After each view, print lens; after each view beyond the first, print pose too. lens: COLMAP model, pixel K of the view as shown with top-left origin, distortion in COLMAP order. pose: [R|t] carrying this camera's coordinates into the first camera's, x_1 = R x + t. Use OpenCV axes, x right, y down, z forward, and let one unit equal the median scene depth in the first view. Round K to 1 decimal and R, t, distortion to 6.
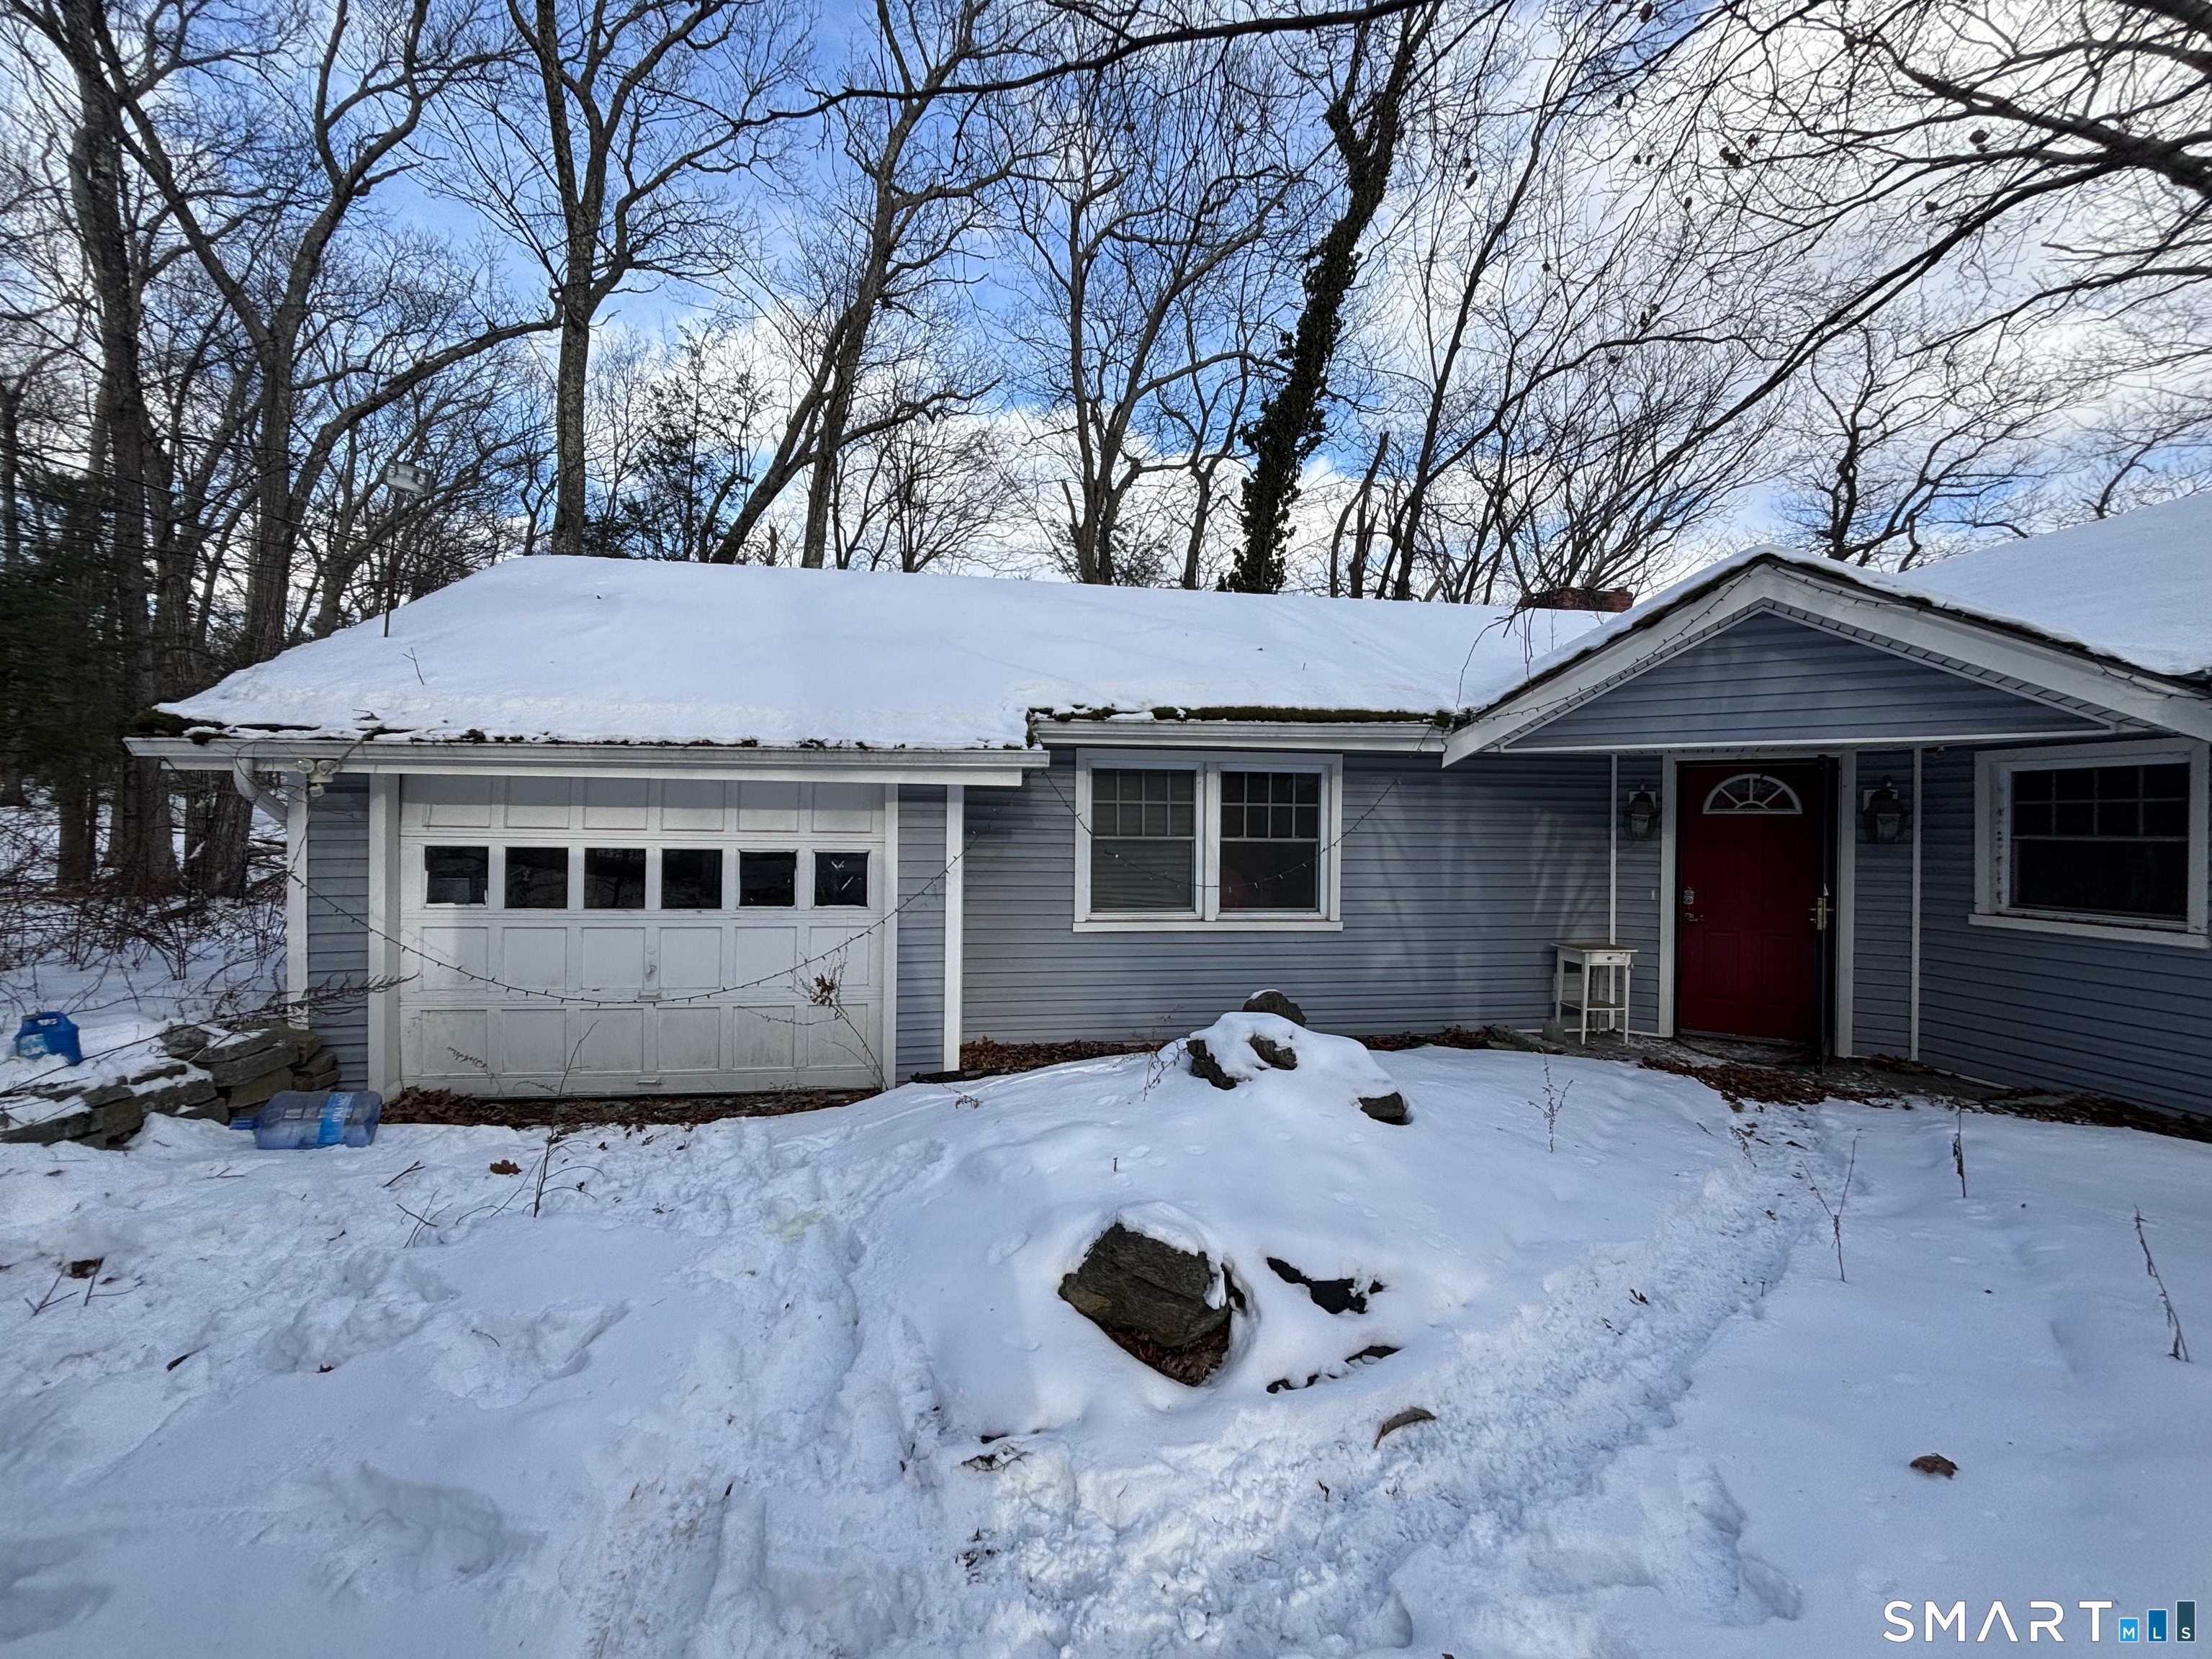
lens RADIAL K [[893.5, 0, 1096.8], [0, 893.5, 826.0], [0, 0, 1]] dist [-0.004386, 0.000696]
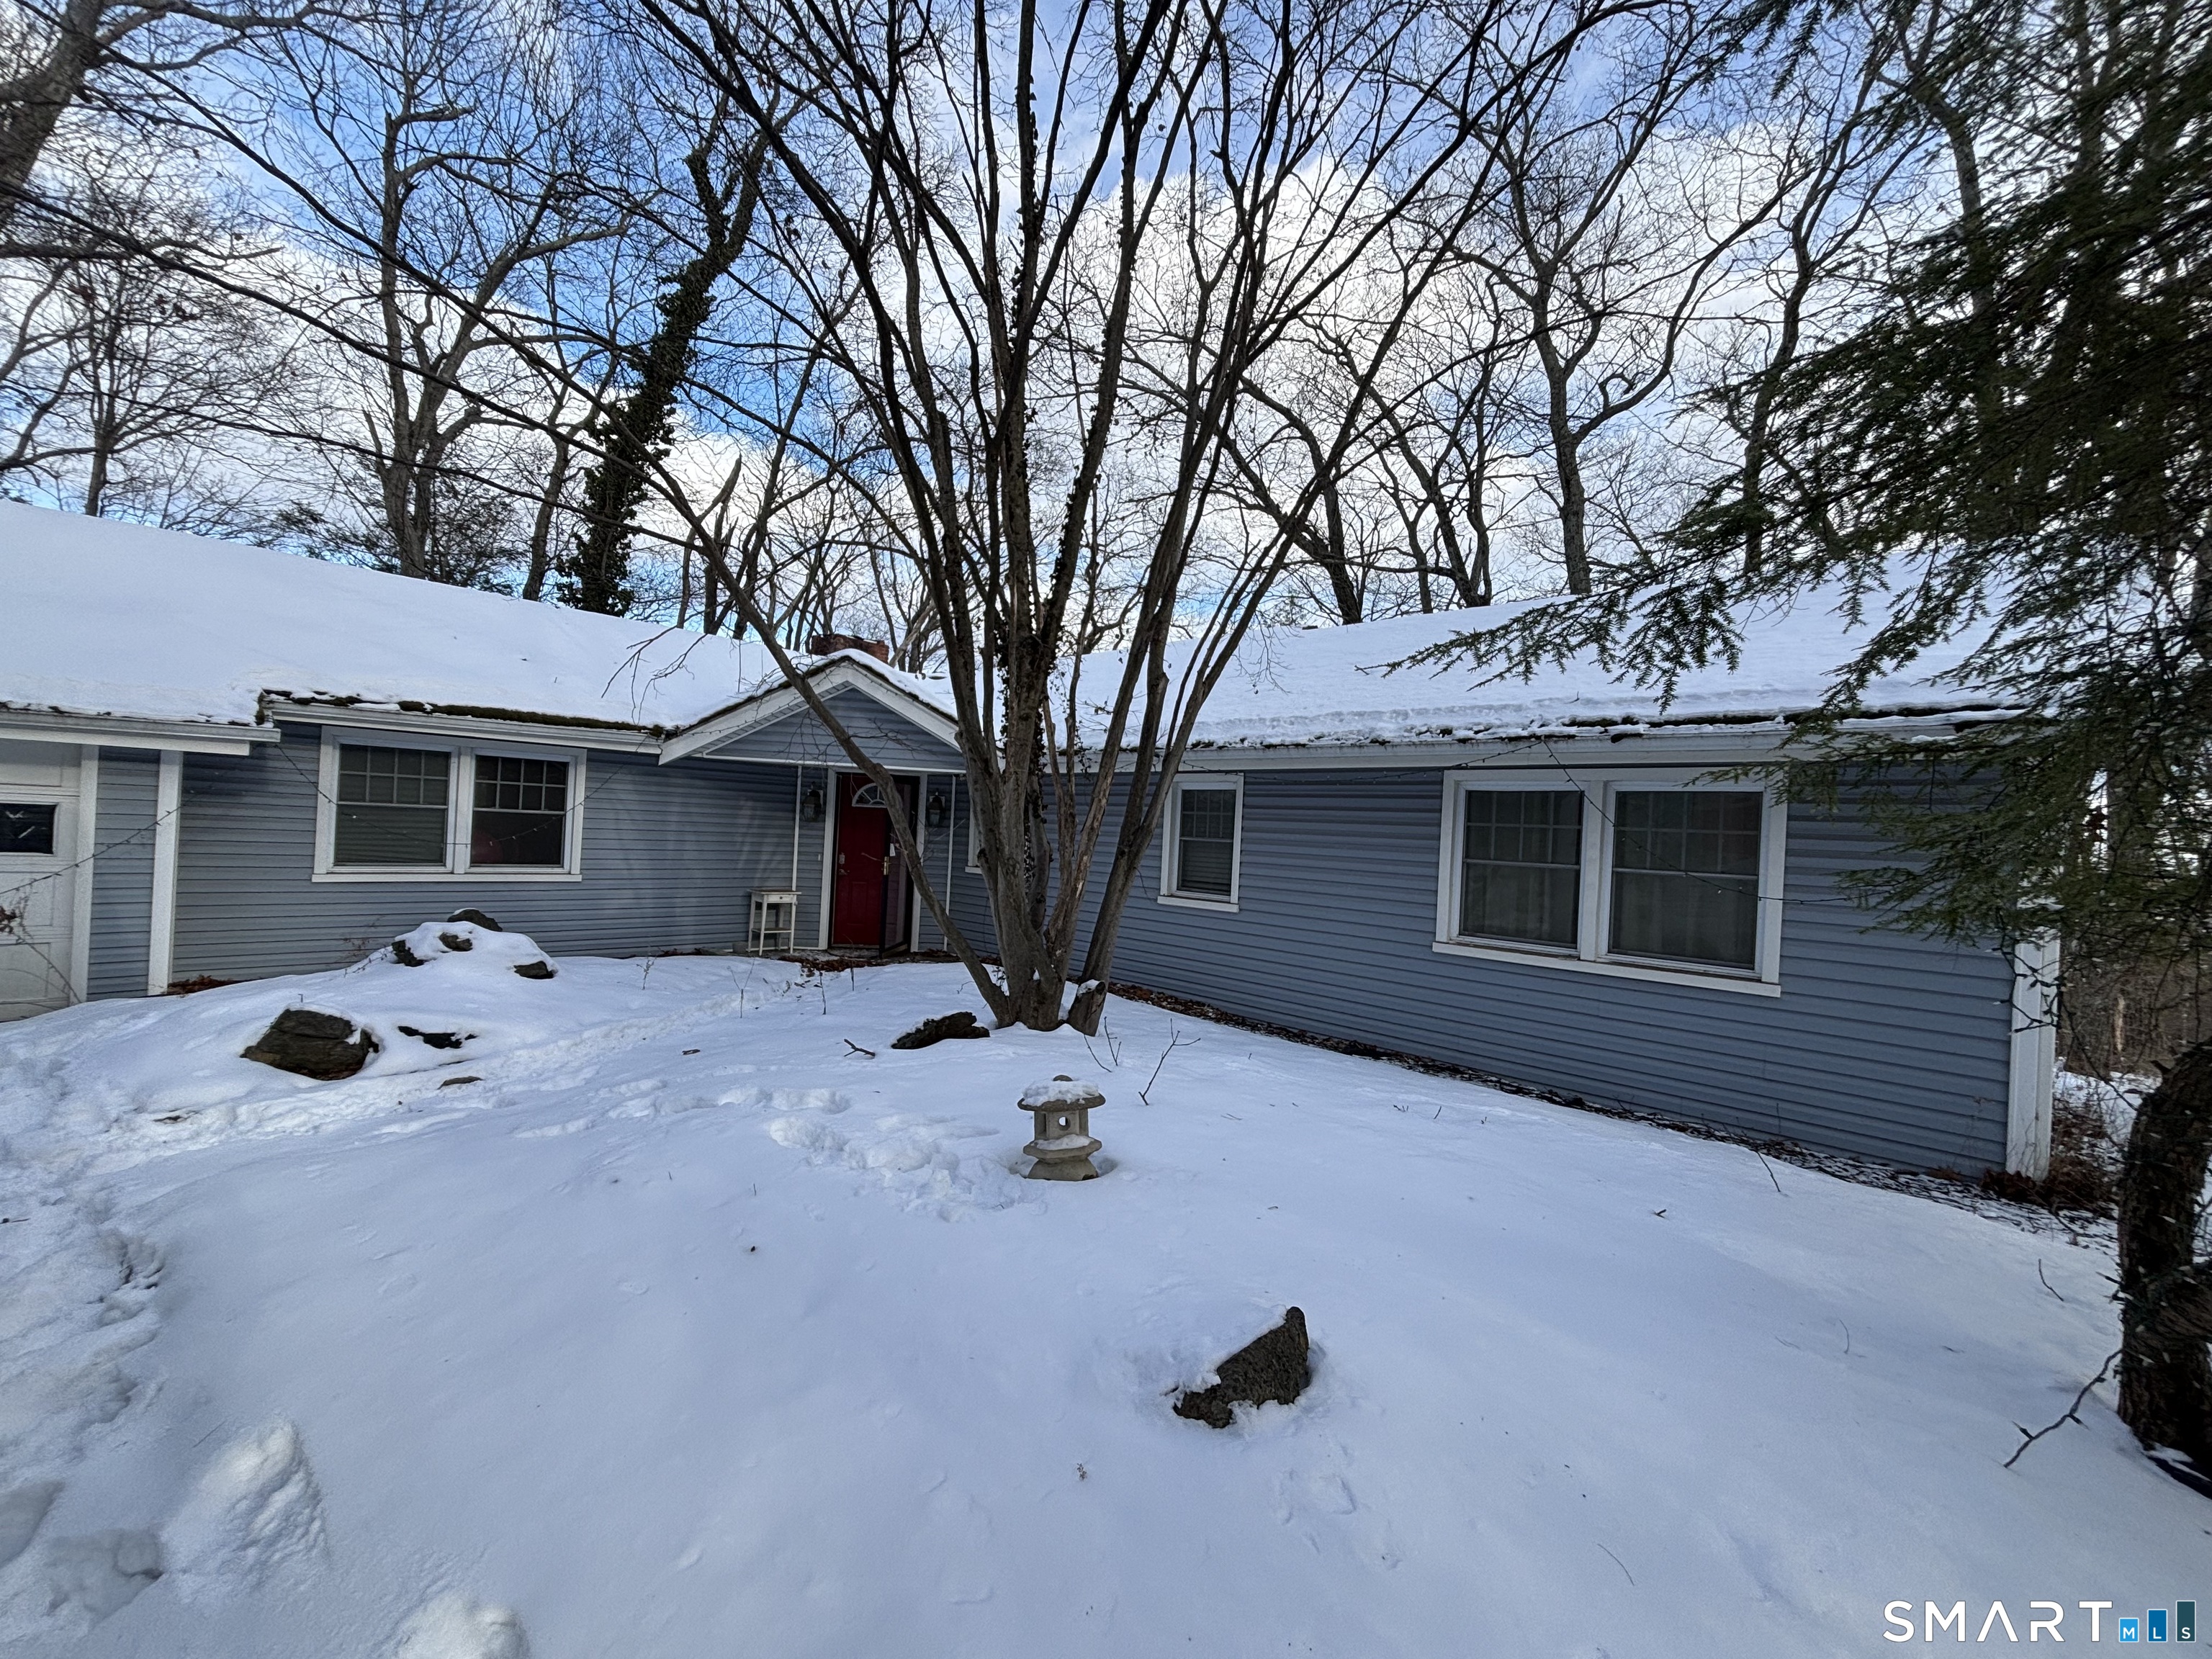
lens RADIAL K [[893.5, 0, 1112.5], [0, 893.5, 827.9], [0, 0, 1]] dist [-0.004386, 0.000696]
pose [[0.795255, 0.030719, 0.605496, 0.109057], [-0.039388, 0.999223, 0.001039, 0.005561], [-0.604994, -0.024676, 0.795848, -0.621183]]
